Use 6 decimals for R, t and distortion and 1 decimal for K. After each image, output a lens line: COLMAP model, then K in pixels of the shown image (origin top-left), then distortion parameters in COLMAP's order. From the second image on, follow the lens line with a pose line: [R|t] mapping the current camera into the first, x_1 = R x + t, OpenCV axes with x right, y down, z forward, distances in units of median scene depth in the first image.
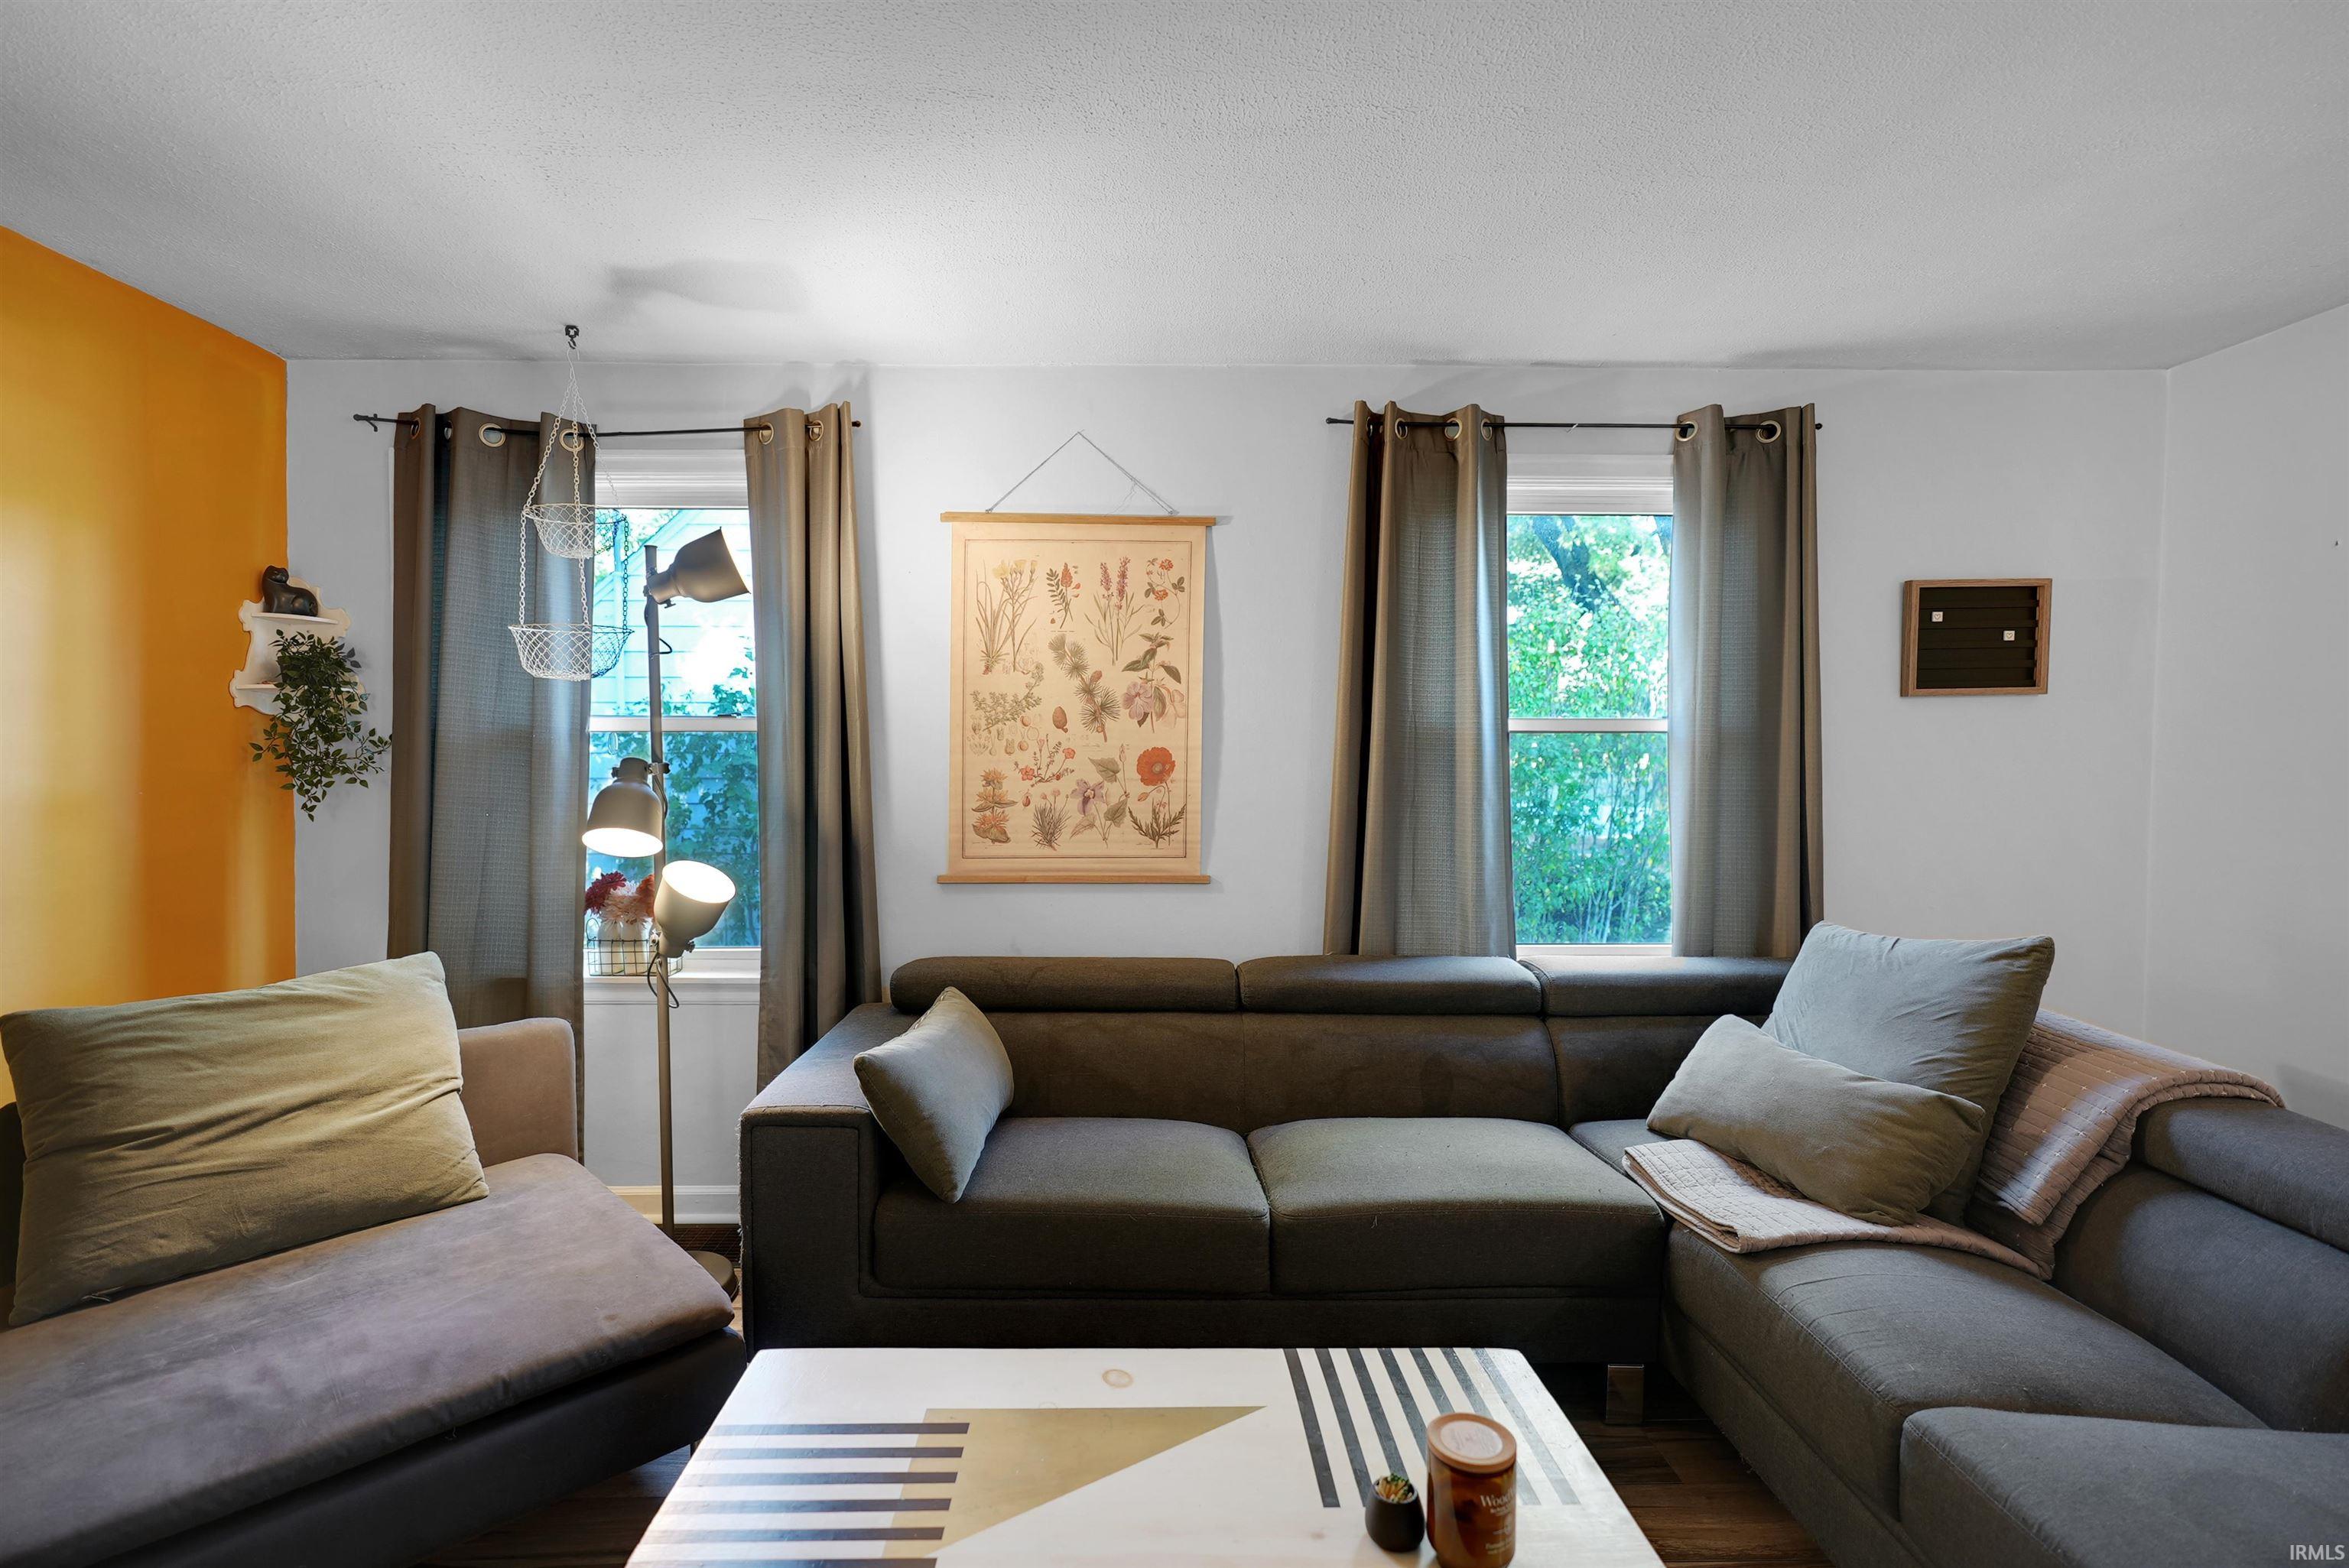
lens RADIAL K [[1083.3, 0, 1142.9], [0, 1083.3, 789.9], [0, 0, 1]] dist [-0.014018, 0.006187]
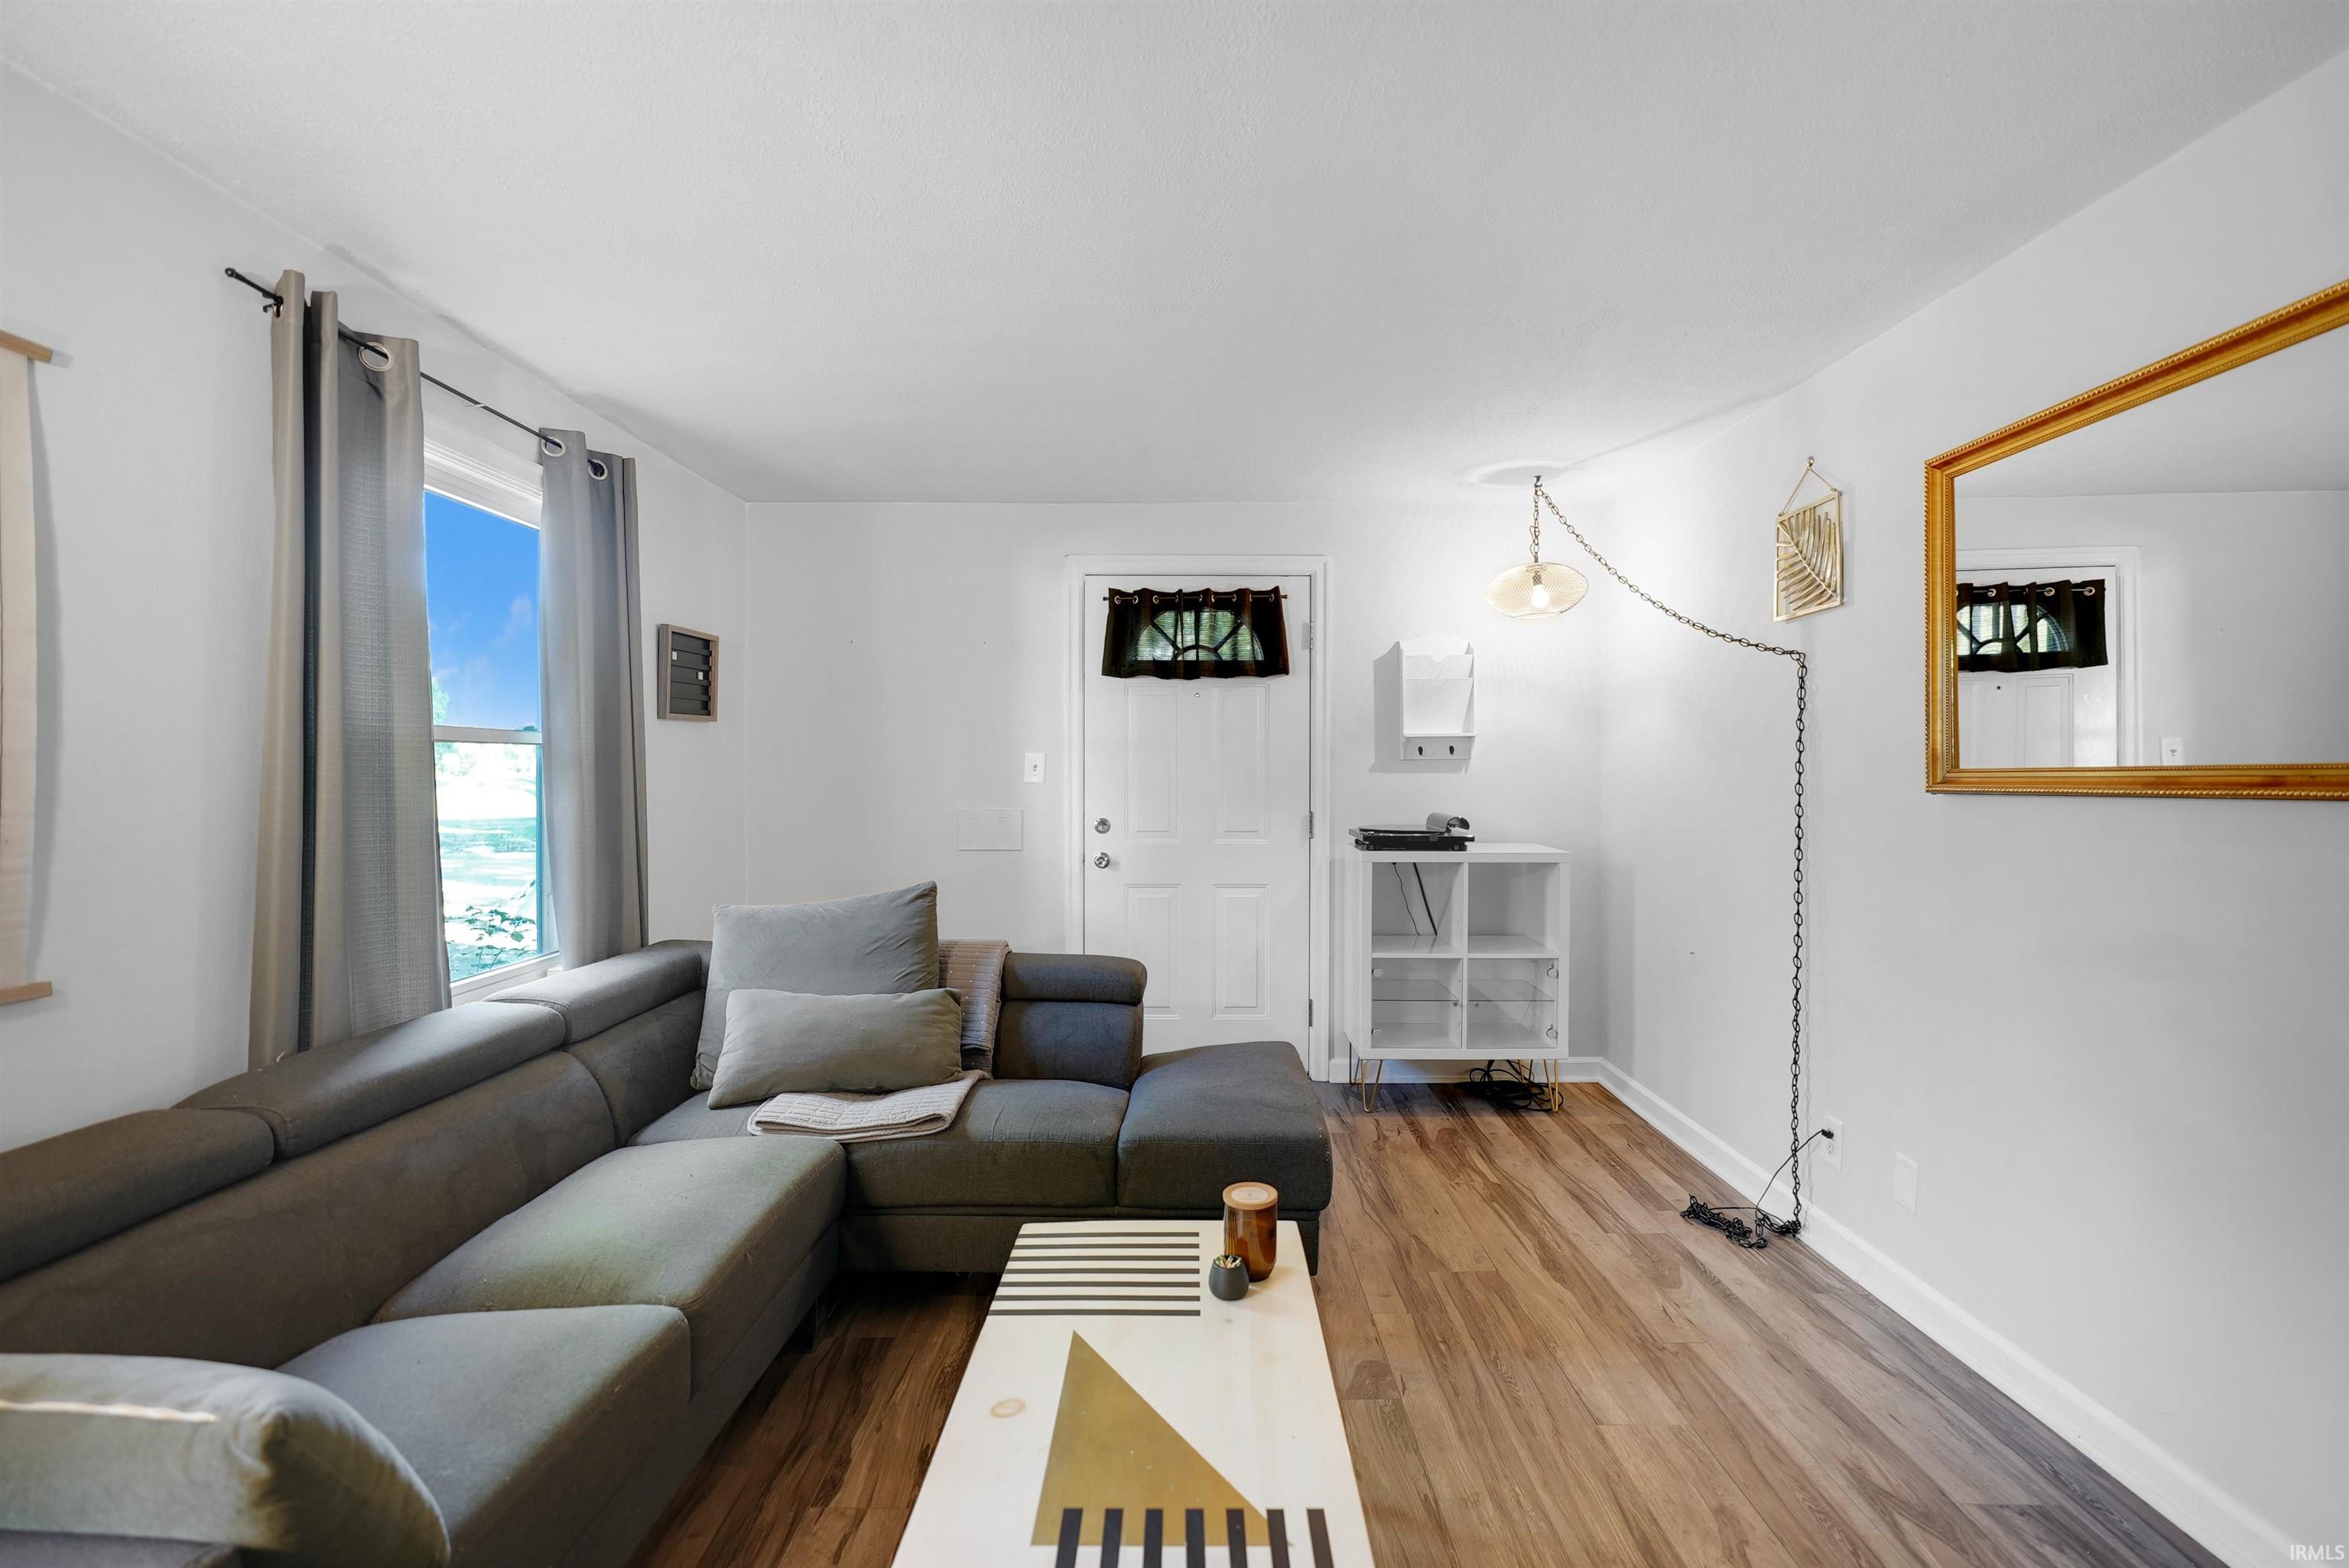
lens RADIAL K [[1047.9, 0, 1191.5], [0, 1047.9, 784.6], [0, 0, 1]] dist [-0.009035, 0.003834]
pose [[0.017453, -0.017420, 0.999696, -0.472983], [0.032422, 0.999332, 0.016847, -0.013191], [-0.999322, 0.032118, 0.018006, 0.397749]]
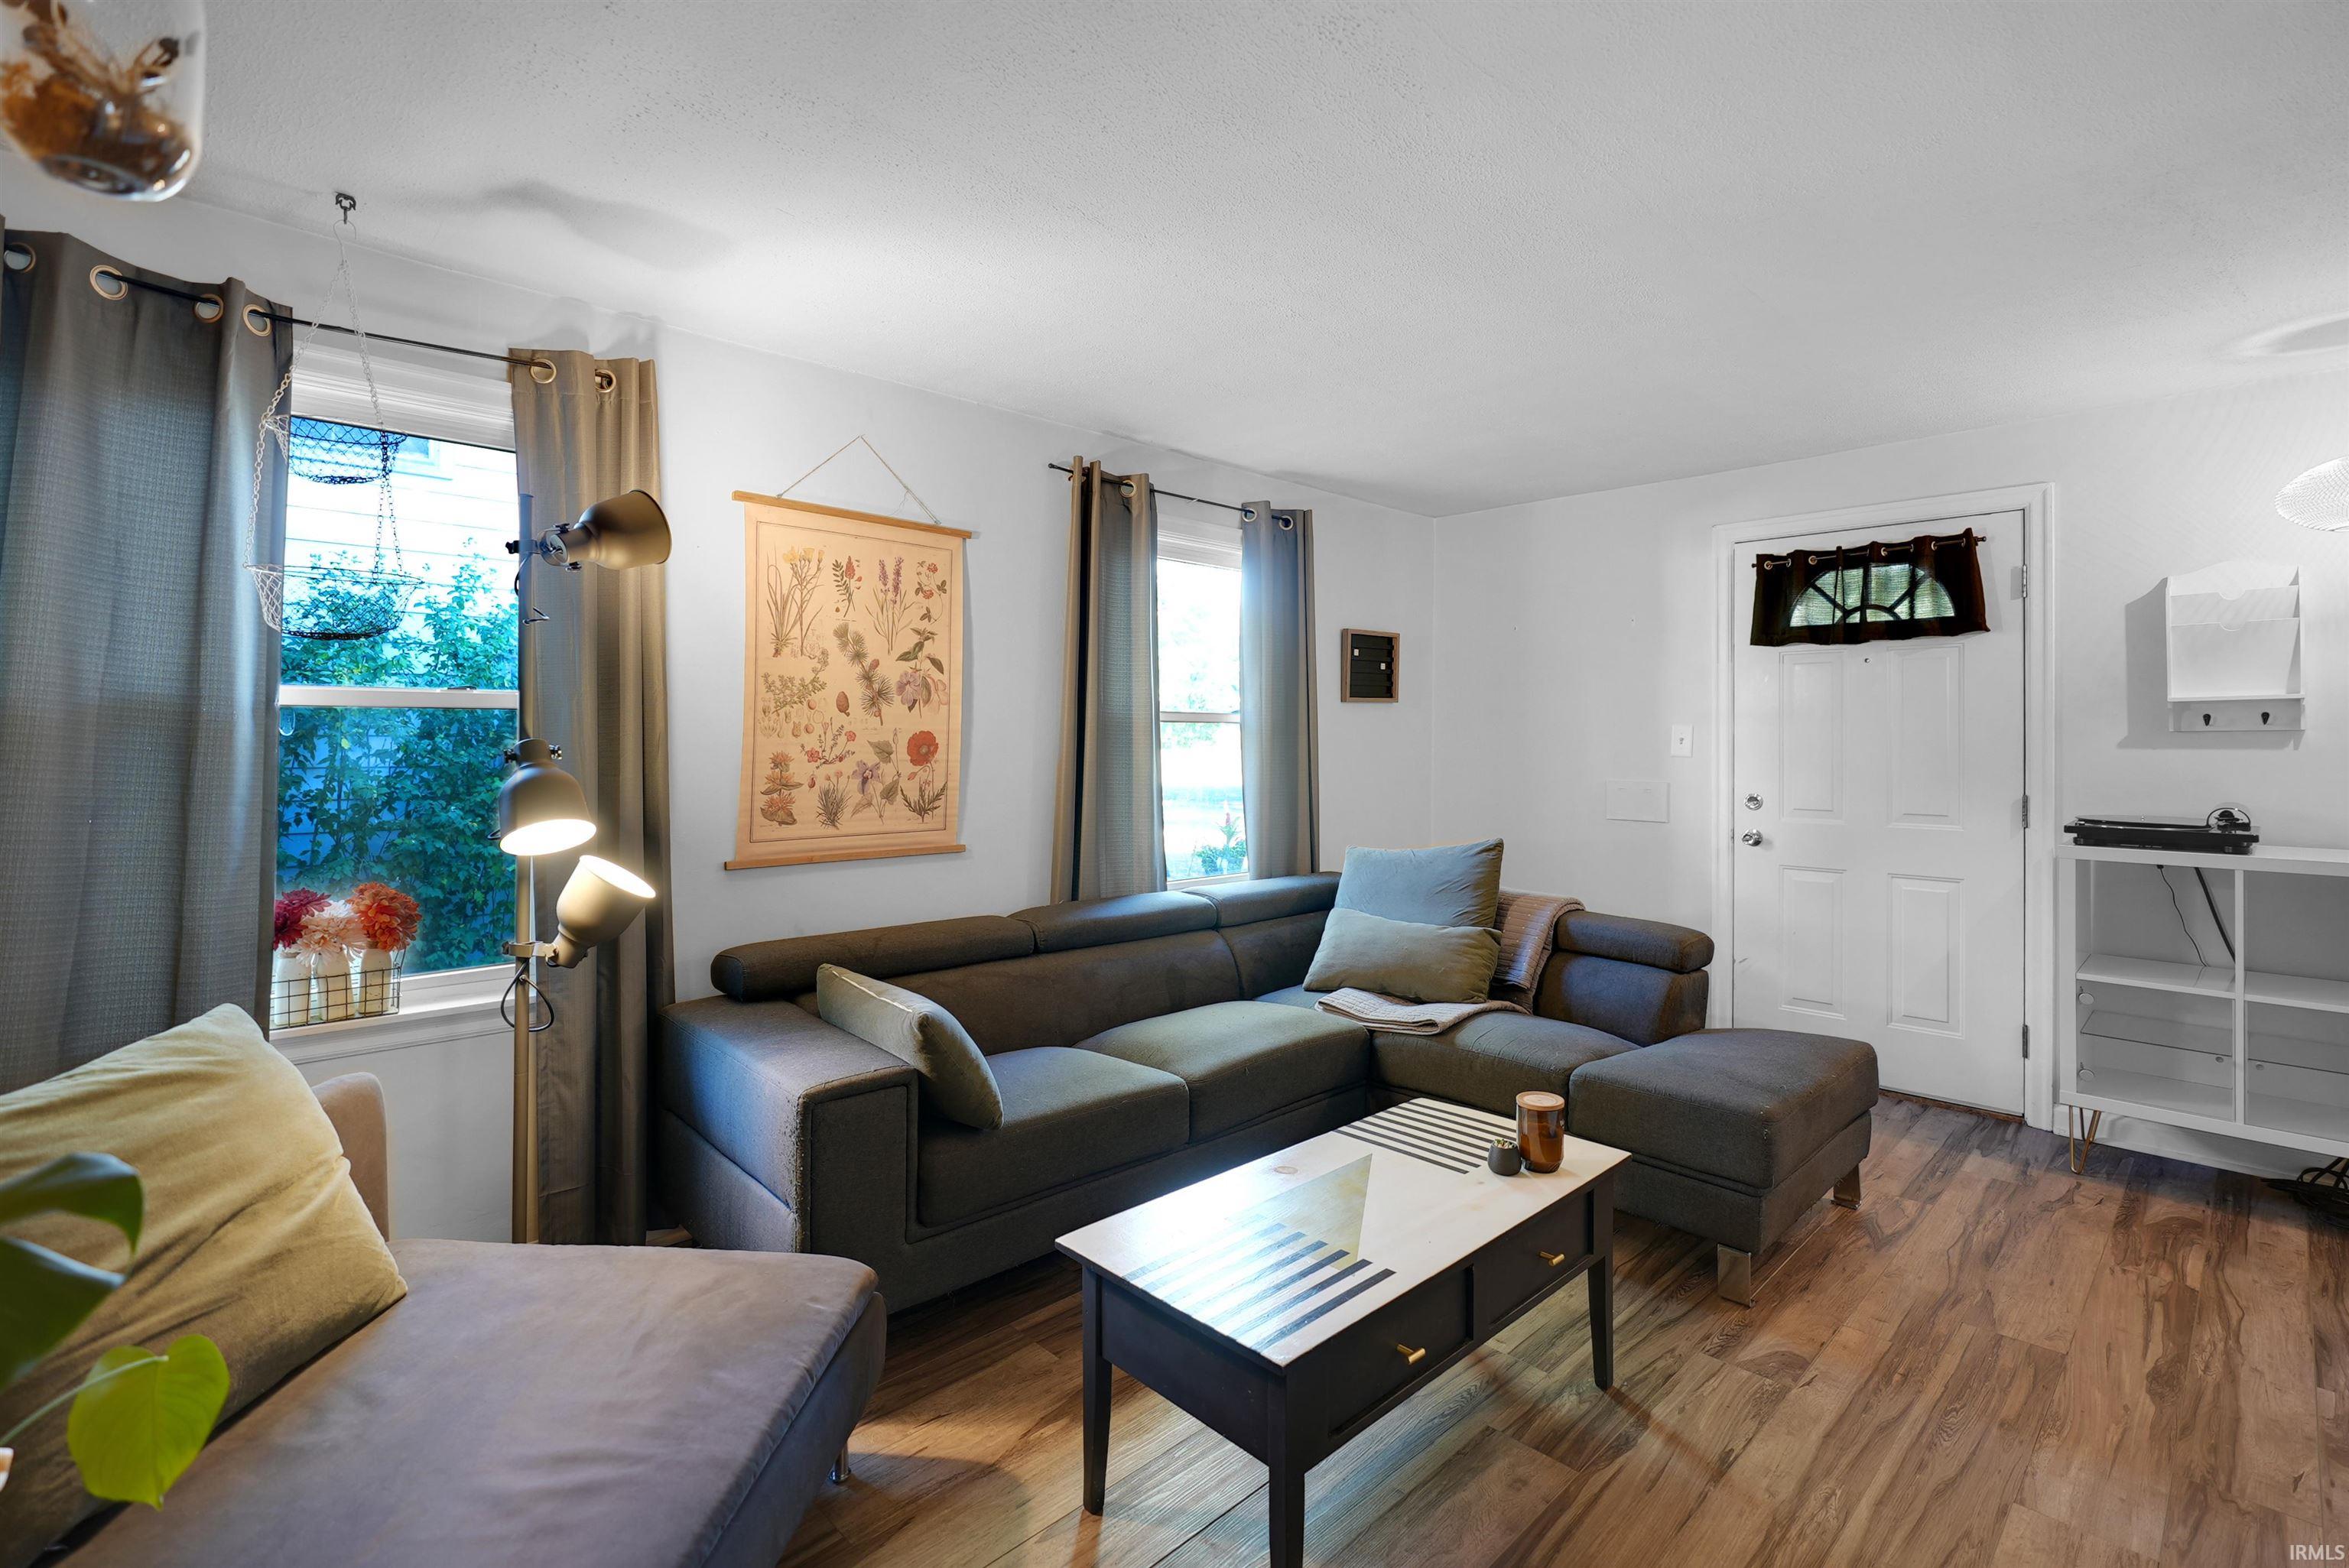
lens RADIAL K [[1083.3, 0, 1191.7], [0, 1083.3, 736.3], [0, 0, 1]] dist [-0.014018, 0.006187]
pose [[0.726754, 0.003957, 0.686887, -0.551057], [0.019799, 0.999447, -0.026706, 0.001010], [-0.686613, 0.033008, 0.726274, 0.009899]]
